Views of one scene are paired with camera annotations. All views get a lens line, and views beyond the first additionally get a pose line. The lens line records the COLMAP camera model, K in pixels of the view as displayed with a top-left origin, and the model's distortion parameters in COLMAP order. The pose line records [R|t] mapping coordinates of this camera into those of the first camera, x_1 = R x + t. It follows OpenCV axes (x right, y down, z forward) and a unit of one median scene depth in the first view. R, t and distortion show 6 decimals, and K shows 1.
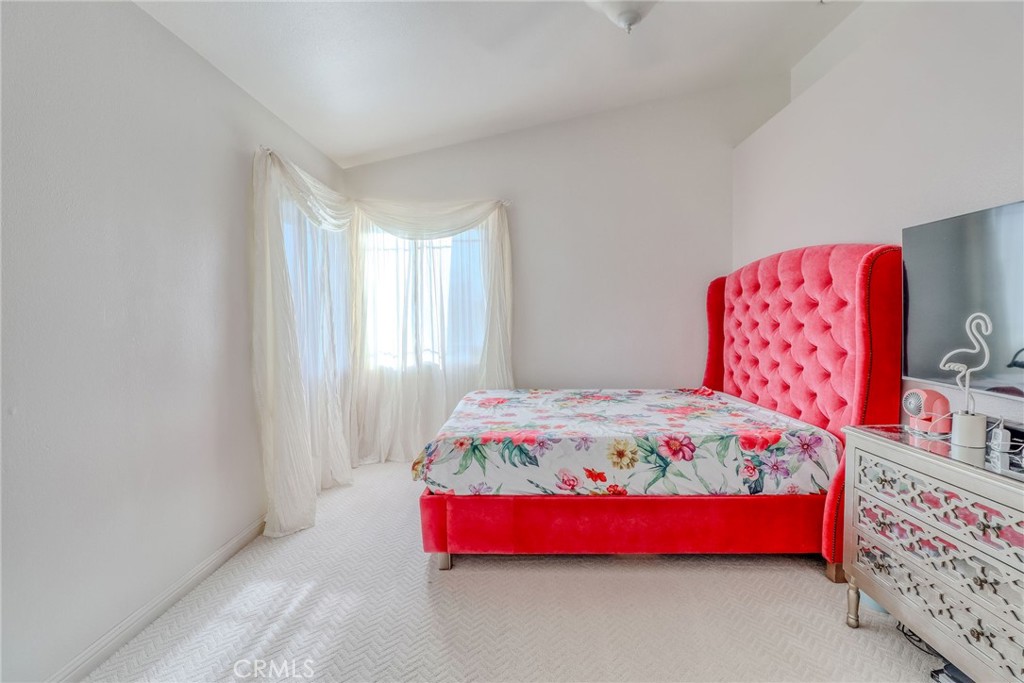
lens RADIAL K [[475.2, 0, 520.0], [0, 475.2, 336.1], [0, 0, 1]] dist [0.001811, -0.014565]
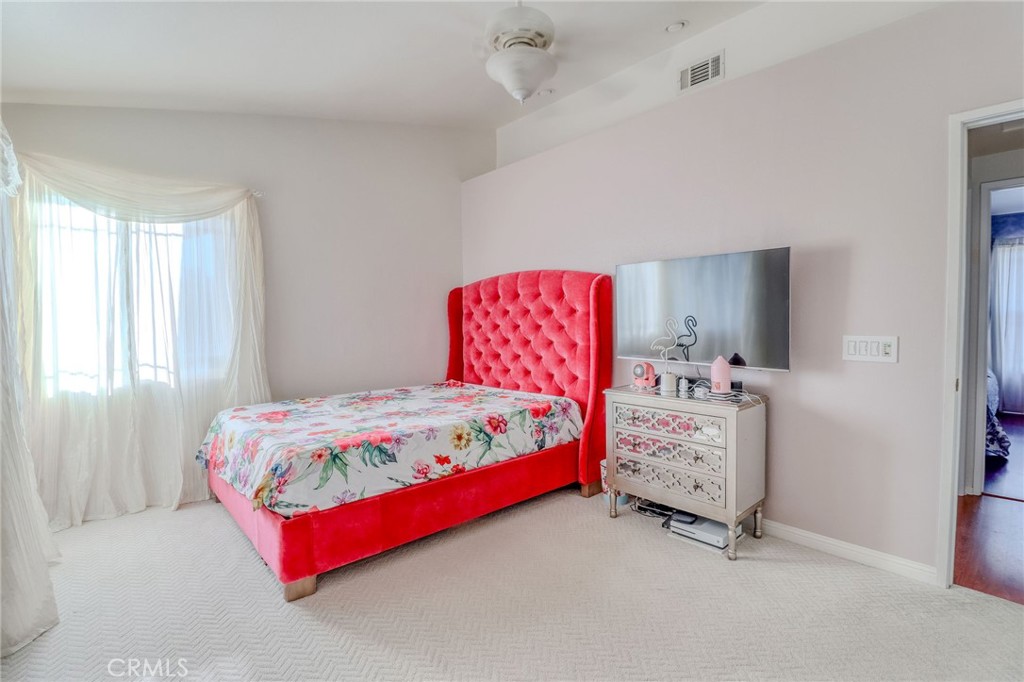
lens RADIAL K [[475.2, 0, 520.0], [0, 475.2, 335.6], [0, 0, 1]] dist [0.001811, -0.014565]
pose [[0.728337, -0.024590, 0.684777, -0.475223], [0.032294, 0.999477, 0.001543, 0.000040], [-0.684457, 0.020991, 0.728751, 0.037359]]
